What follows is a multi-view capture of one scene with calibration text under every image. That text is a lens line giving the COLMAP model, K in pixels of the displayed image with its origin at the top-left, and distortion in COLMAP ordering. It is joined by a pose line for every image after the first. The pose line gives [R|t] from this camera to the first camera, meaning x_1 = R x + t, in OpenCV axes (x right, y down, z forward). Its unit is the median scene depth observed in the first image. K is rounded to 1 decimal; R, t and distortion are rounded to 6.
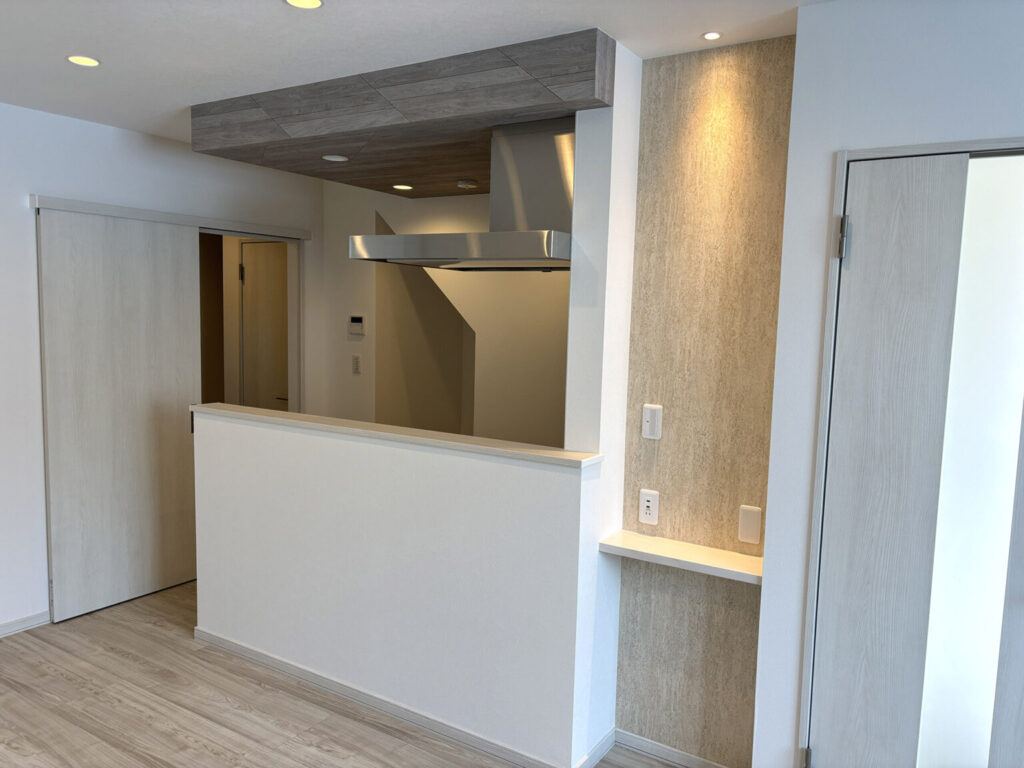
lens RADIAL K [[780.1, 0, 512.3], [0, 780.1, 385.4], [0, 0, 1]] dist [0.034380, -0.016937]
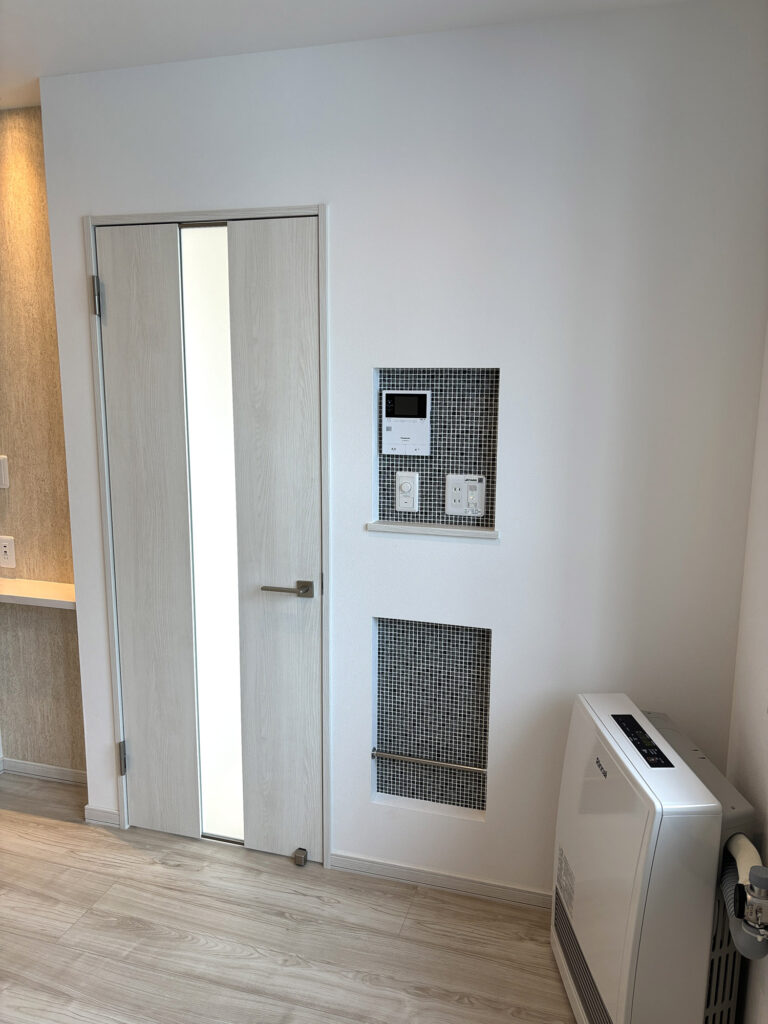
lens RADIAL K [[780.1, 0, 383.4], [0, 780.1, 512.4], [0, 0, 1]] dist [0.034380, -0.016937]
pose [[0.959896, -0.066908, 0.272256, 0.394327], [0.044382, 0.995124, 0.088078, 0.031635], [-0.276821, -0.072462, 0.958185, -0.171960]]
